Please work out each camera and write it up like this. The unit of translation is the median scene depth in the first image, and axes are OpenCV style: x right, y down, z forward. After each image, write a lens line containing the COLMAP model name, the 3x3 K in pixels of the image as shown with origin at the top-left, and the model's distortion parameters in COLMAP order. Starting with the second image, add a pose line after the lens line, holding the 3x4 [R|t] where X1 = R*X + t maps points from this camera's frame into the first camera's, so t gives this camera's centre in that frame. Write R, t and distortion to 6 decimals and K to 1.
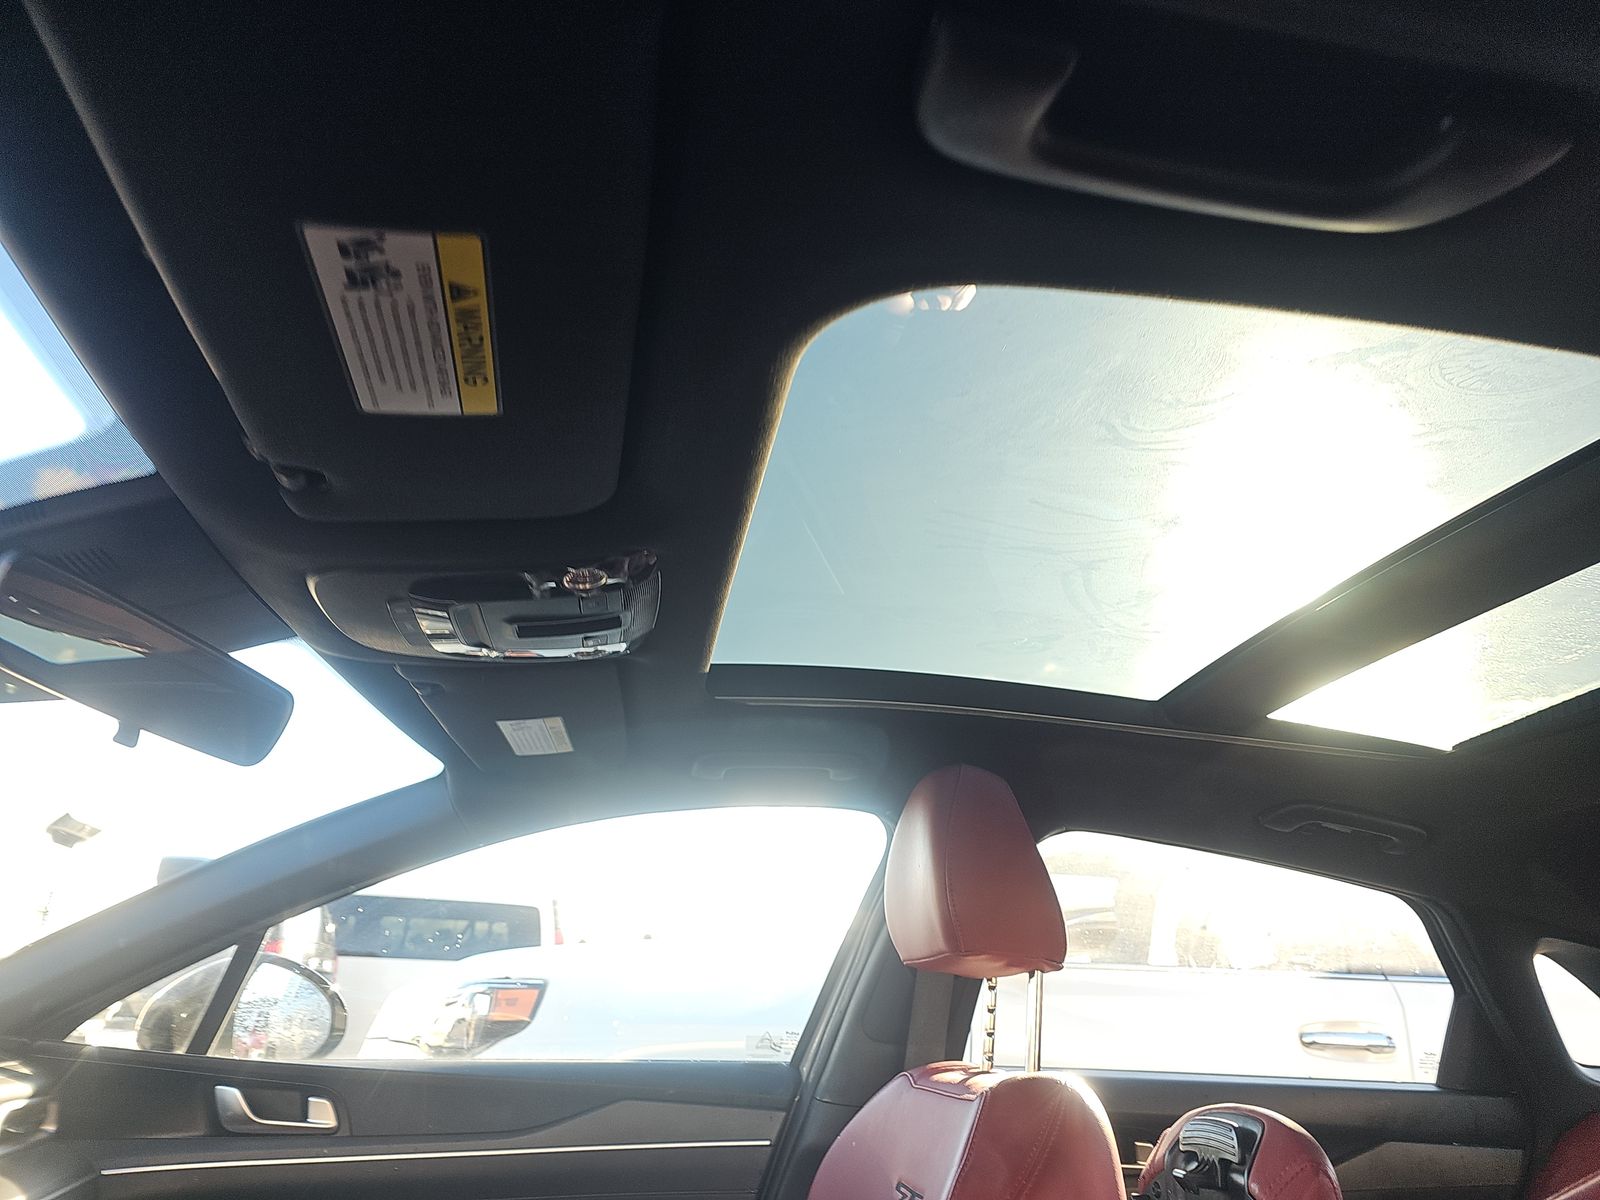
lens RADIAL K [[1076.1, 0, 804.0], [0, 1076.1, 601.0], [0, 0, 1]] dist [0.028948, -0.033489]
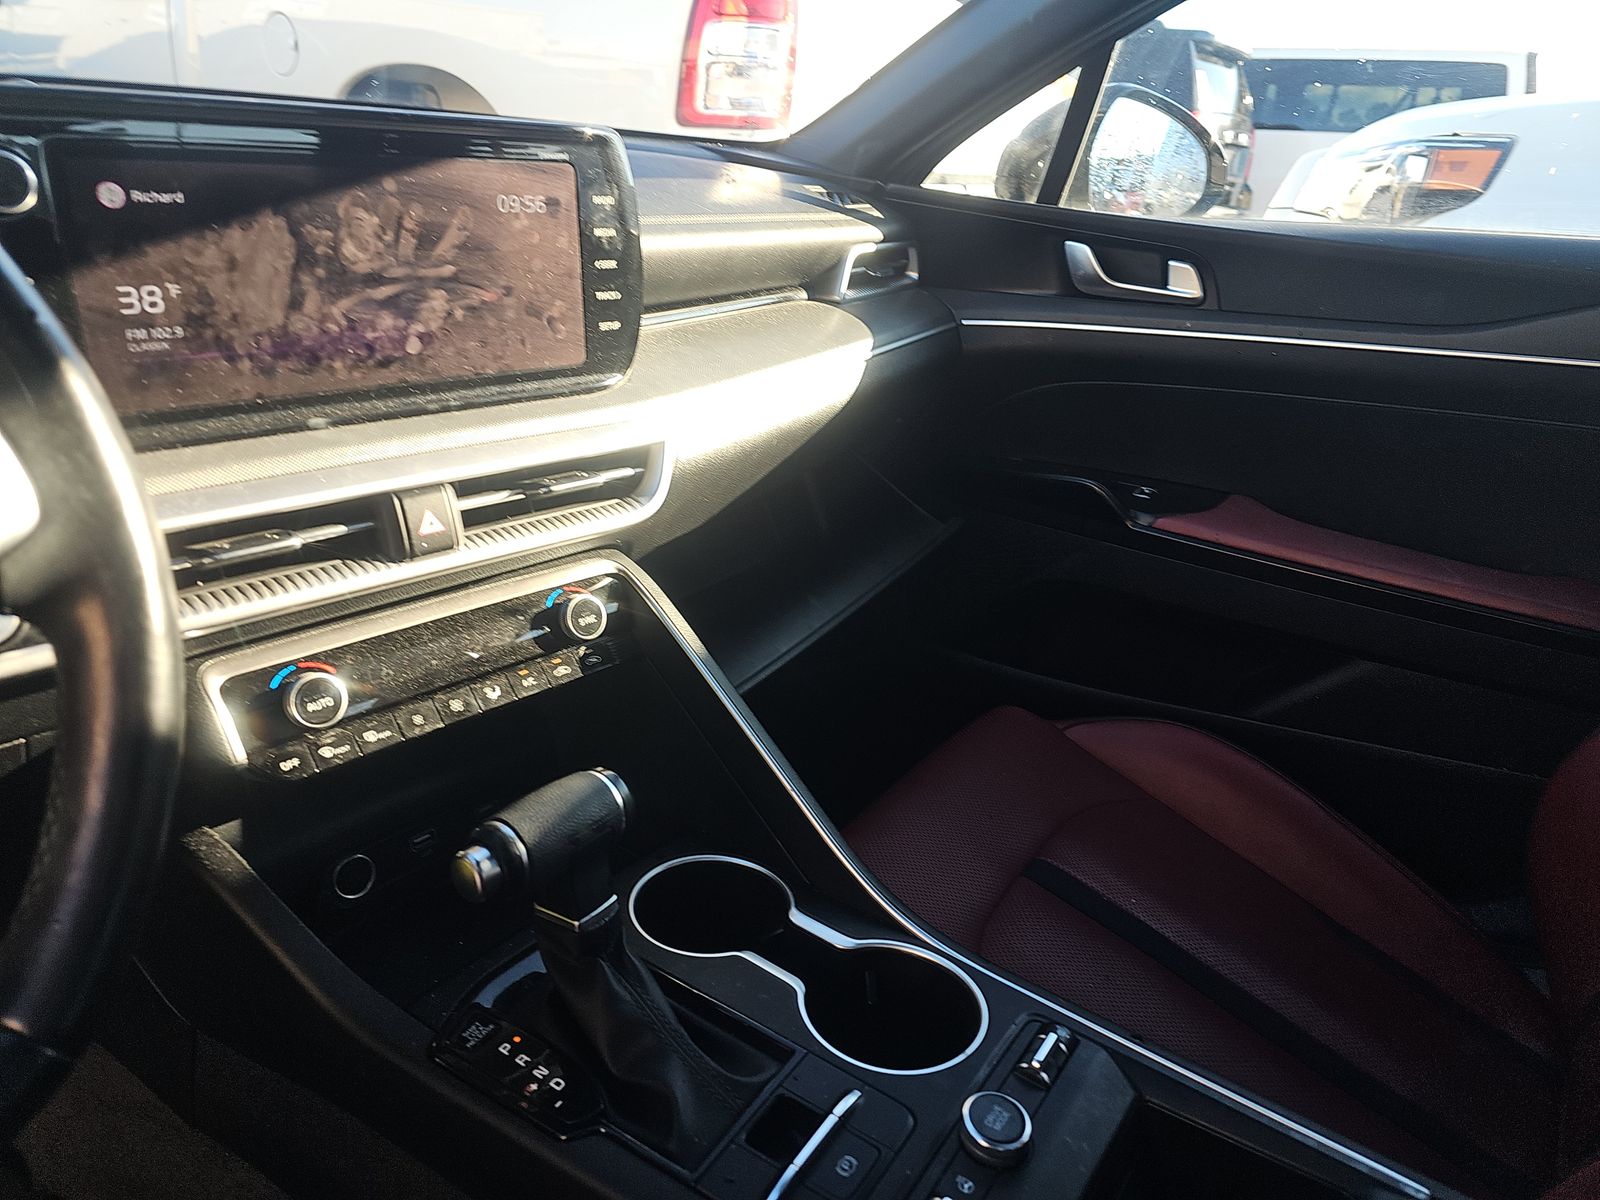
lens RADIAL K [[1076.1, 0, 785.5], [0, 1076.1, 586.4], [0, 0, 1]] dist [0.028948, -0.033489]
pose [[0.714774, 0.261048, -0.648808, -0.065813], [0.225639, 0.792029, 0.567254, 0.117373], [0.661956, -0.551855, 0.507219, 0.243331]]
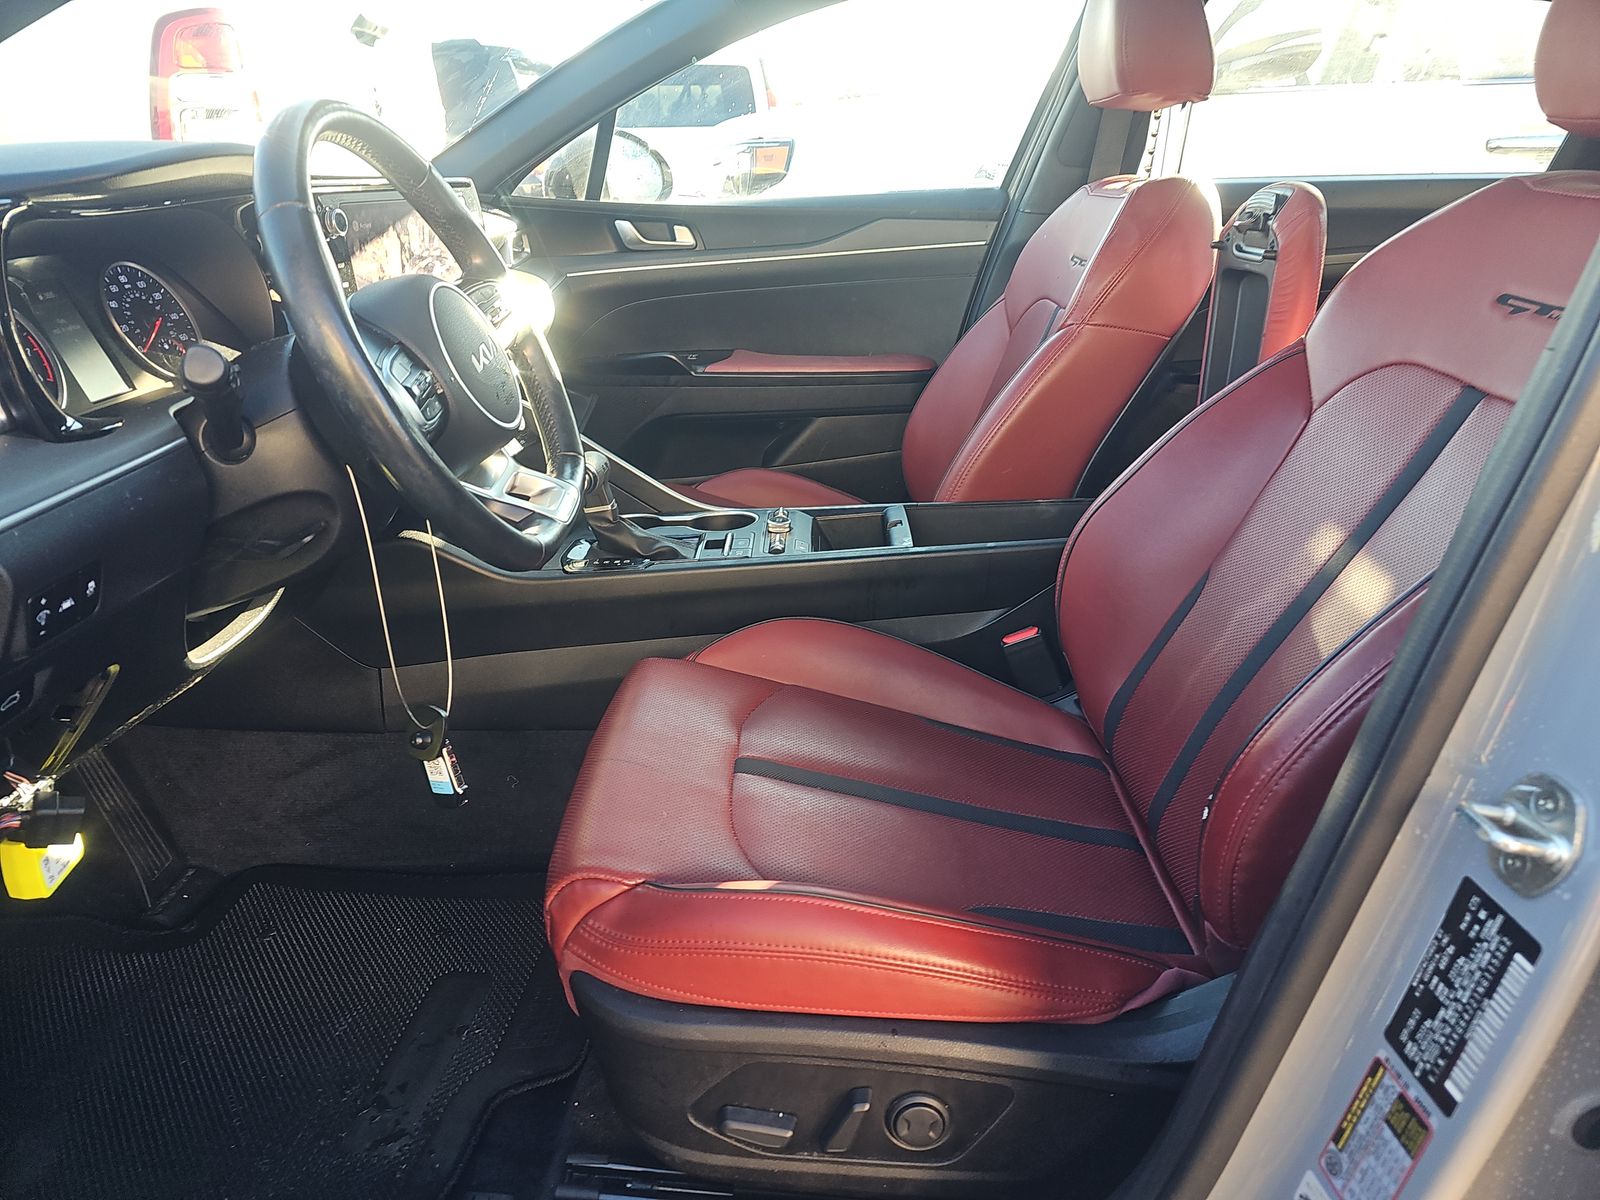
lens RADIAL K [[1076.1, 0, 801.8], [0, 1076.1, 609.9], [0, 0, 1]] dist [0.028948, -0.033489]
pose [[0.983074, 0.014804, -0.182610, -0.003057], [0.114212, 0.729830, 0.674020, -0.131940], [0.143252, -0.683468, 0.715787, -0.383906]]
